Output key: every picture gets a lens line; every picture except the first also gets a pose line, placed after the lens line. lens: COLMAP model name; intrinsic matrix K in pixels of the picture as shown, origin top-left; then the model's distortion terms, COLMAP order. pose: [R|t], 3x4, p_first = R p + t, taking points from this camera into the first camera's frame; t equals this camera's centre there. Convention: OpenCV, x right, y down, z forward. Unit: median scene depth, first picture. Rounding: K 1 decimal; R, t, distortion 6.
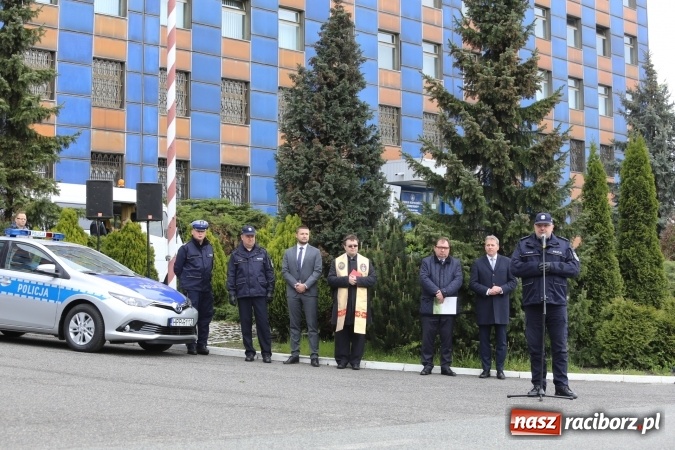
lens RADIAL K [[1328.2, 0, 337.5], [0, 1328.2, 225.0], [0, 0, 1]] dist [-0.320548, -0.026028]
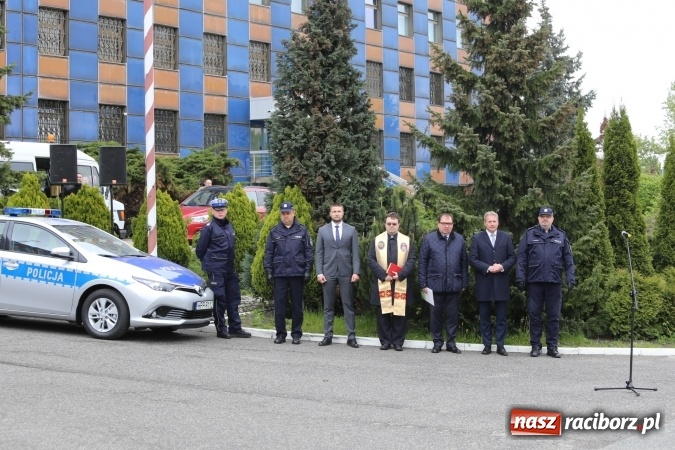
lens RADIAL K [[1328.2, 0, 337.5], [0, 1328.2, 225.0], [0, 0, 1]] dist [-0.320548, -0.026028]
pose [[0.990378, -0.010992, 0.137951, -0.145982], [0.002937, 0.998285, 0.058464, -0.038861], [-0.138357, -0.057496, 0.988712, 0.031550]]
